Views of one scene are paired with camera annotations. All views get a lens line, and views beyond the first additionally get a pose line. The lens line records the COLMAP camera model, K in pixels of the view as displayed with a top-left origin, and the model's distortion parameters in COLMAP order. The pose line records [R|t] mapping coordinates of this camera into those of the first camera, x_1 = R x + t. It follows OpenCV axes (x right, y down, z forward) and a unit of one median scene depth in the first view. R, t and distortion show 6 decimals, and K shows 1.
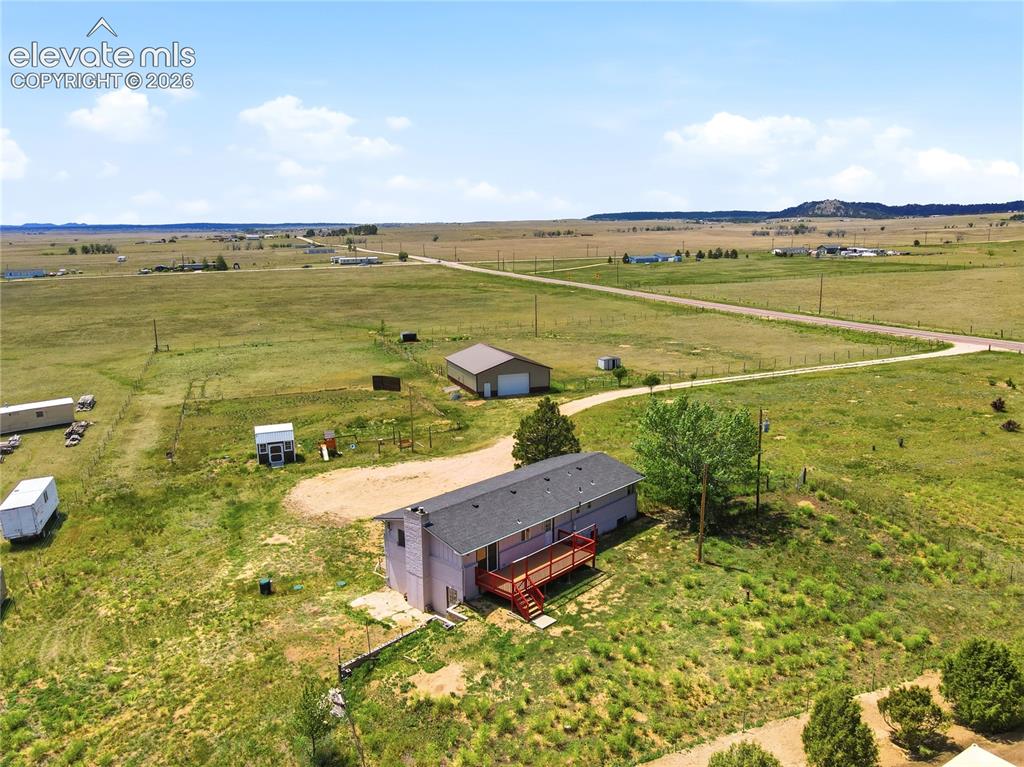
lens RADIAL K [[812.2, 0, 505.4], [0, 812.2, 383.5], [0, 0, 1]] dist [0.000519, 0.000668]
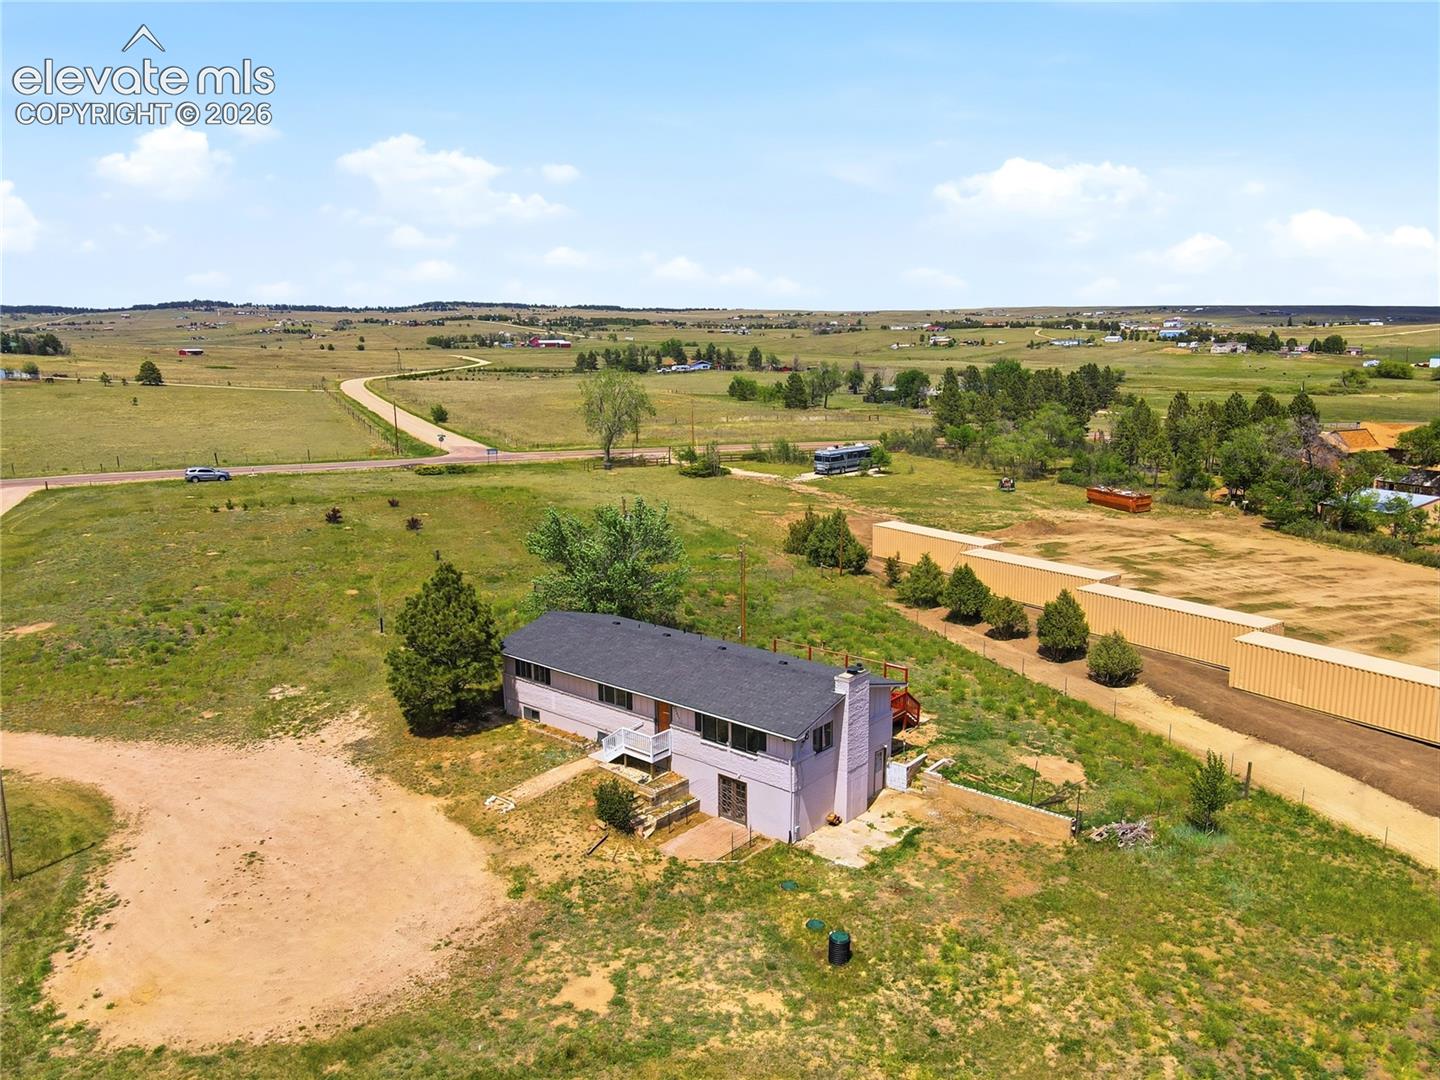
lens RADIAL K [[1142.1, 0, 710.7], [0, 1142.1, 539.9], [0, 0, 1]] dist [0.000519, 0.000668]
pose [[-0.114639, -0.170052, 0.978744, -1.032368], [0.195353, 0.962143, 0.190049, -0.159403], [-0.974010, 0.212988, -0.077079, 1.185326]]
